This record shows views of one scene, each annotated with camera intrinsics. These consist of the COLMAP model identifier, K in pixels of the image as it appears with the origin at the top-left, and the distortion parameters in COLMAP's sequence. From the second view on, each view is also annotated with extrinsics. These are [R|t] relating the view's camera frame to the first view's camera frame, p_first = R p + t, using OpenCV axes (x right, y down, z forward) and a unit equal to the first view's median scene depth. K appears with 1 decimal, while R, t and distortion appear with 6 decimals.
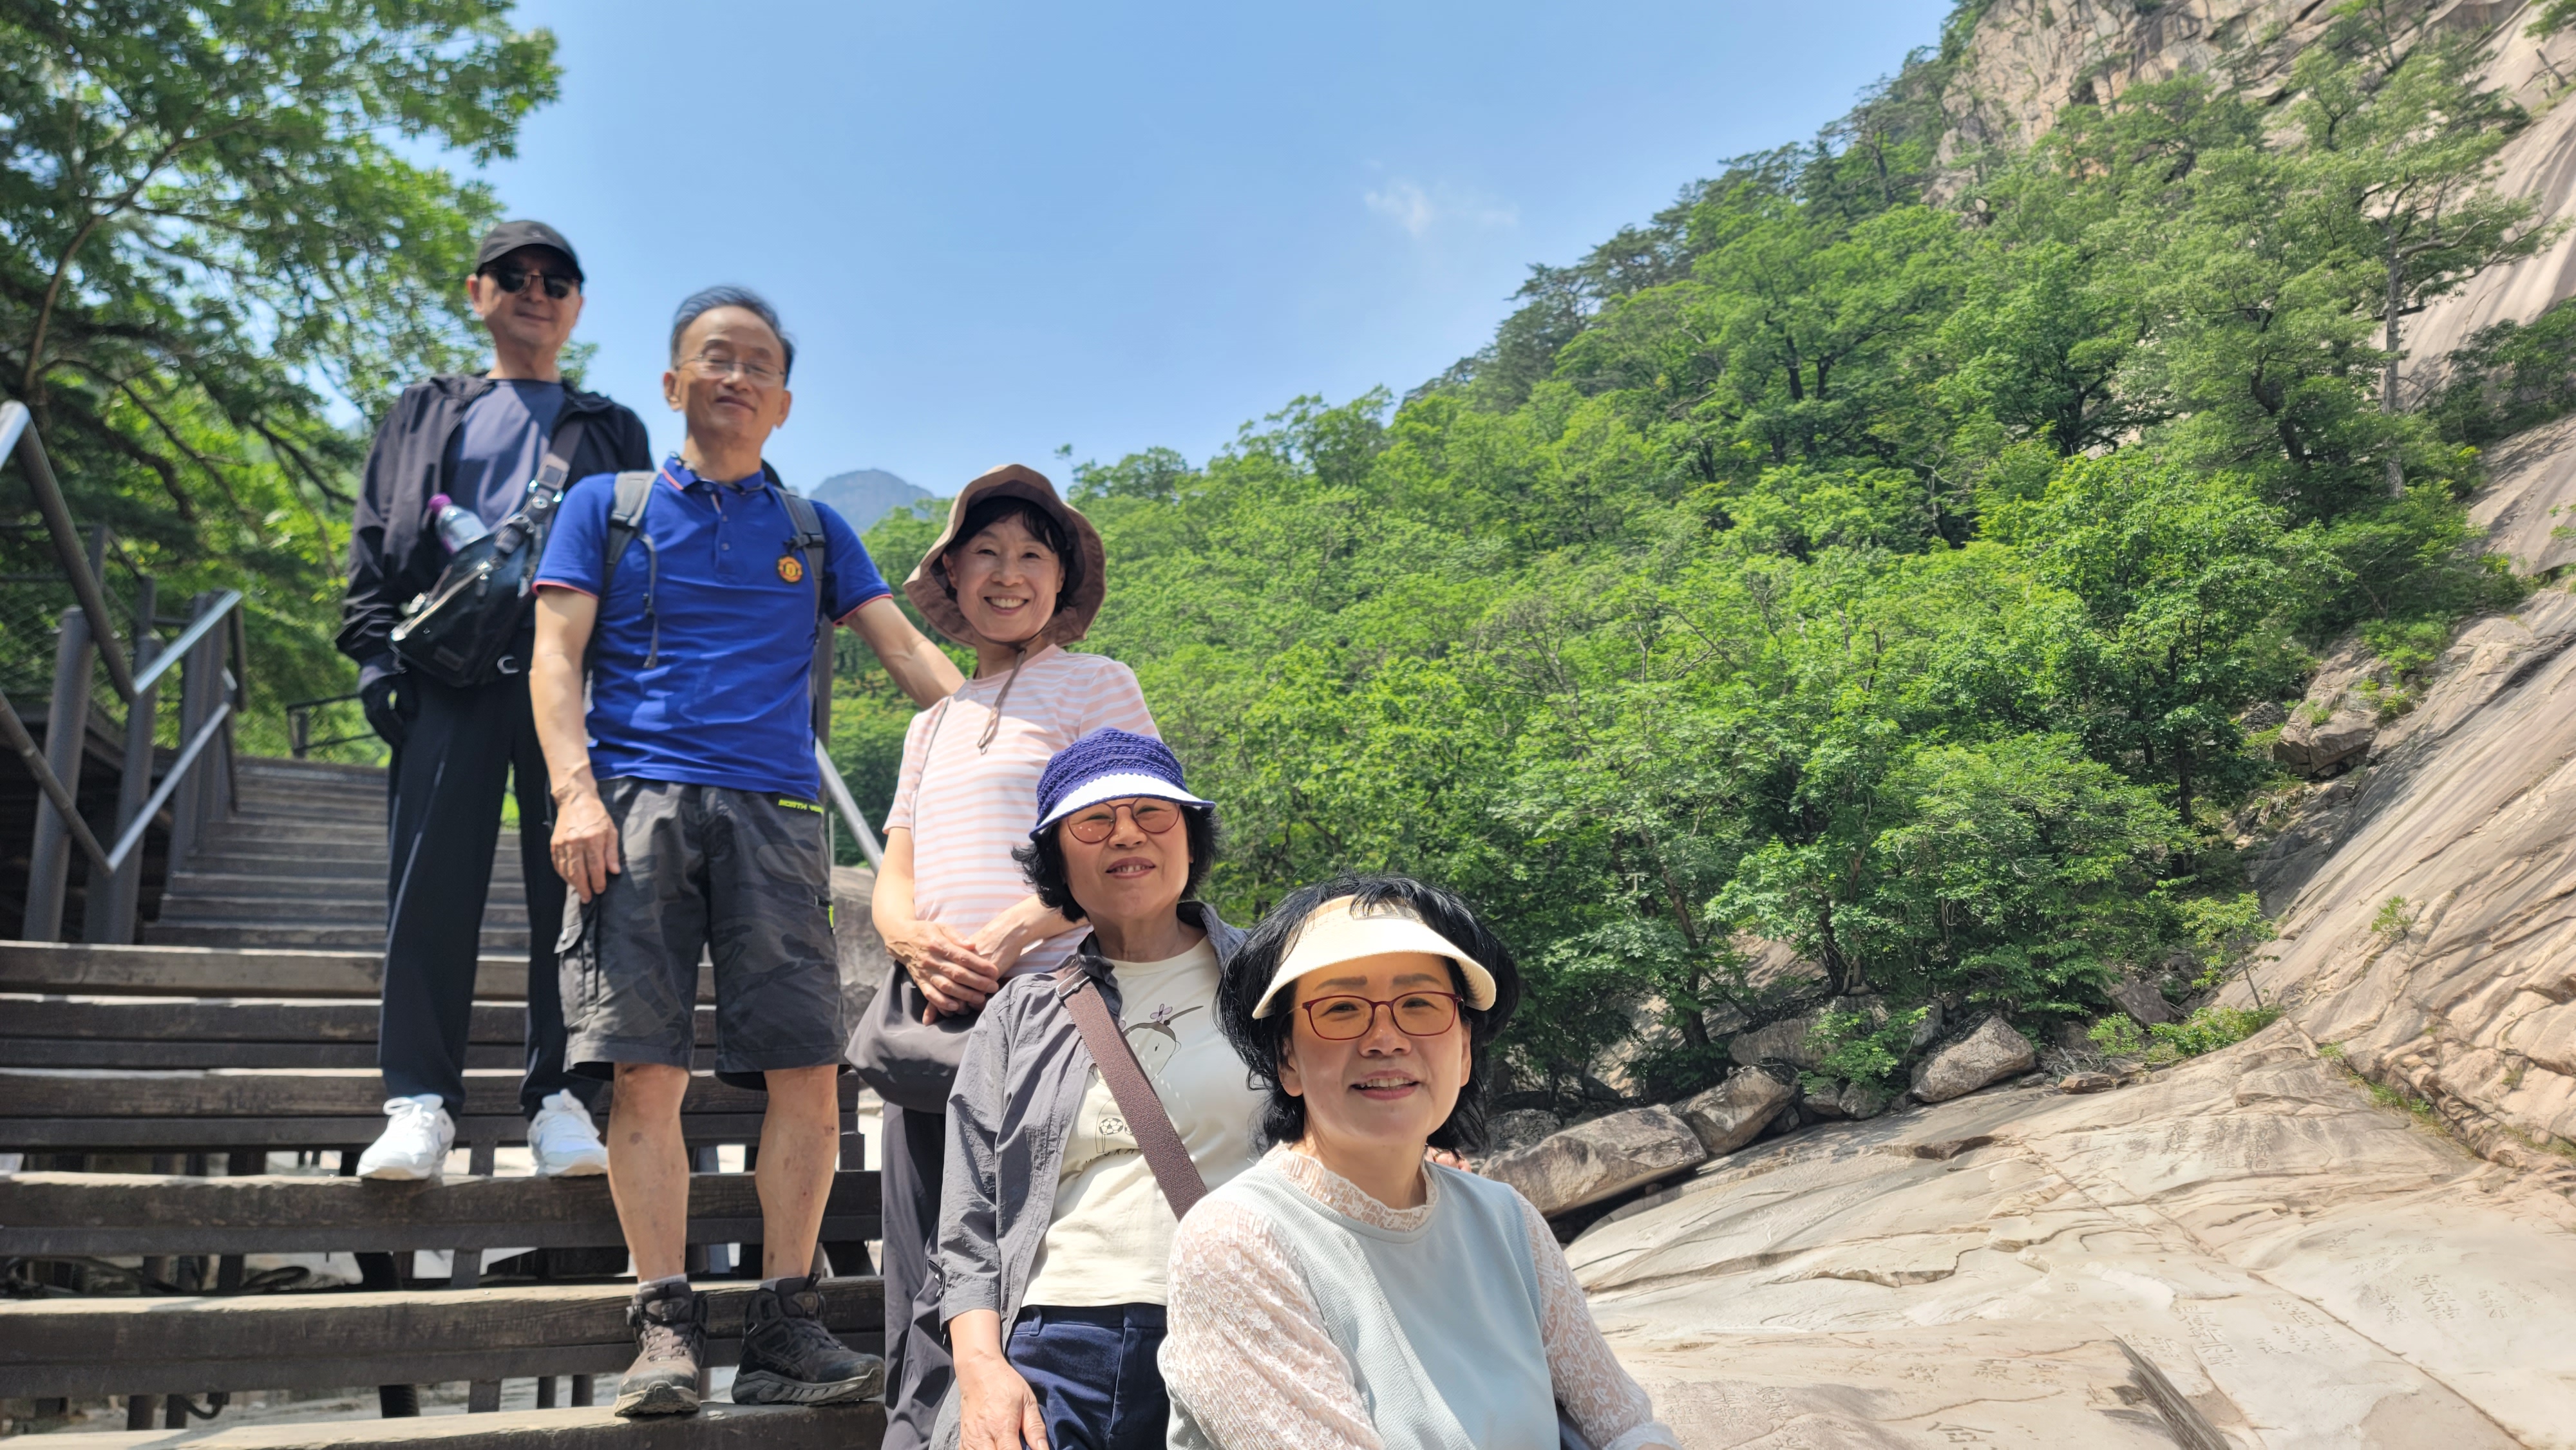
lens RADIAL K [[1863.8, 0, 1331.0], [0, 1863.8, 766.9], [0, 0, 1]] dist [0.010547, -0.029204]
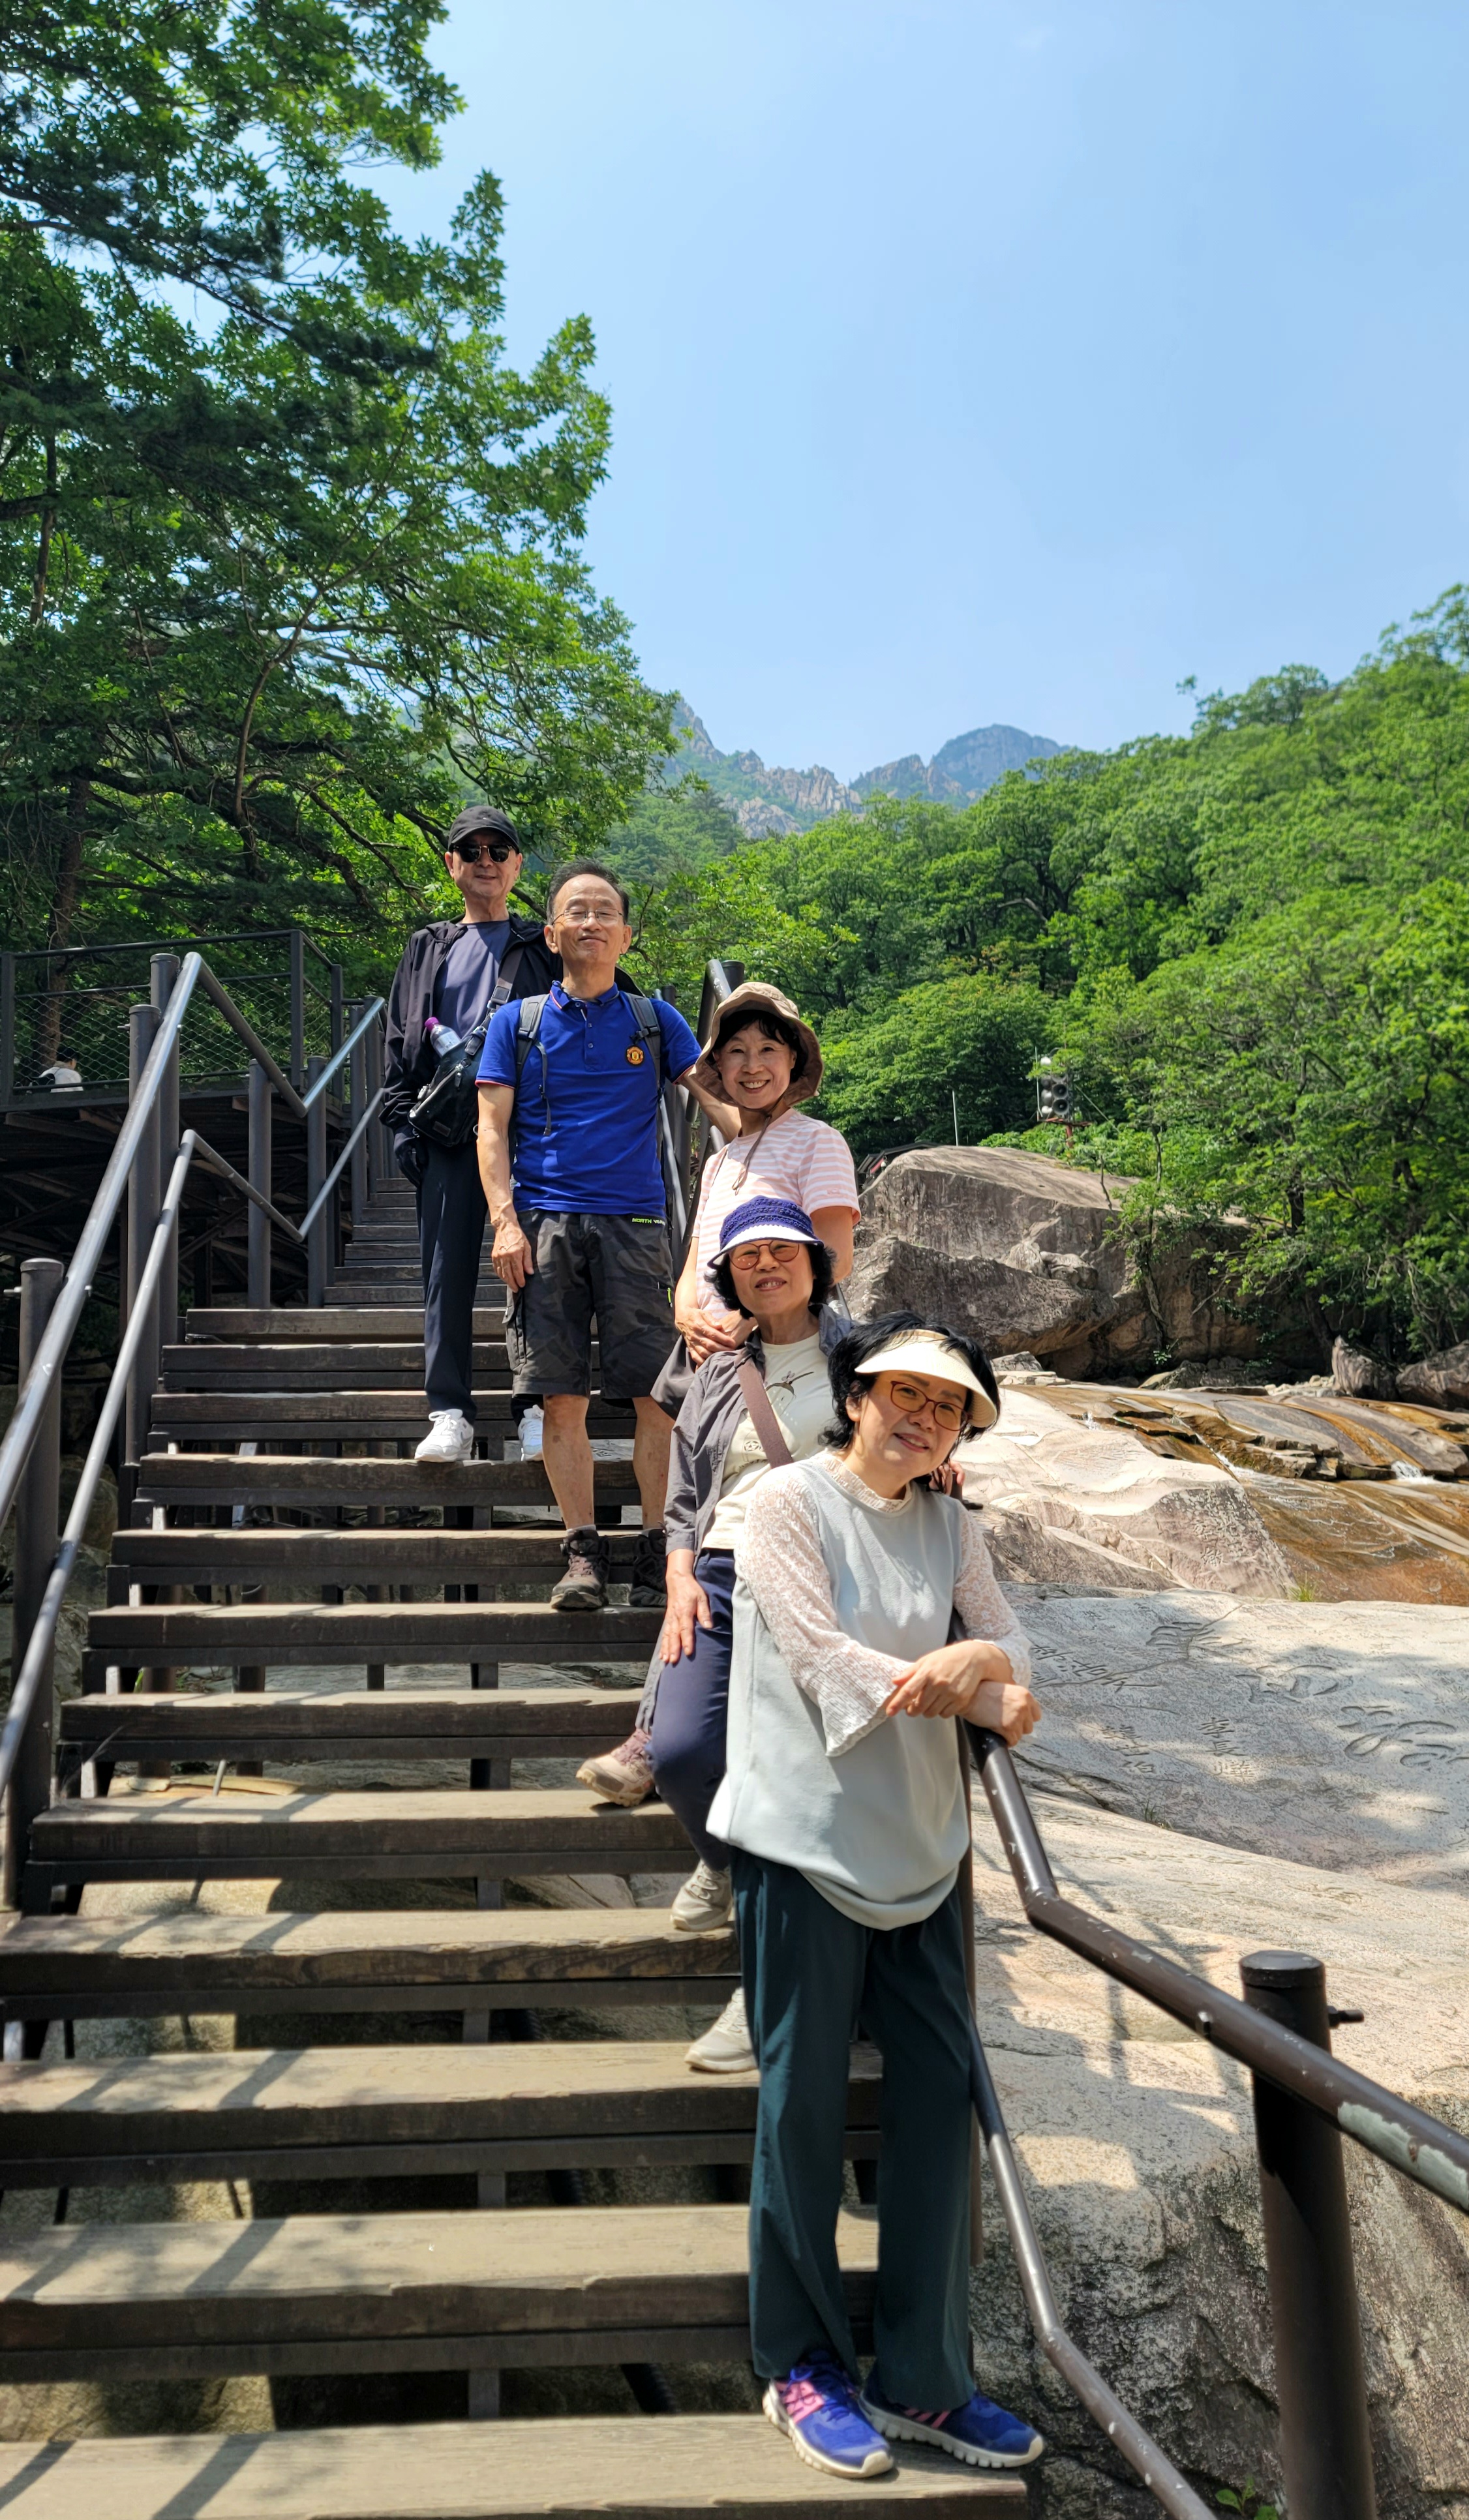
lens RADIAL K [[1901.0, 0, 726.3], [0, 1901.0, 1265.9], [0, 0, 1]] dist [-0.008421, 0.003108]
pose [[0.924160, -0.020837, -0.381436, 0.302465], [0.067759, 0.991619, 0.110001, -0.091659], [0.375948, -0.127504, 0.917827, -0.323689]]
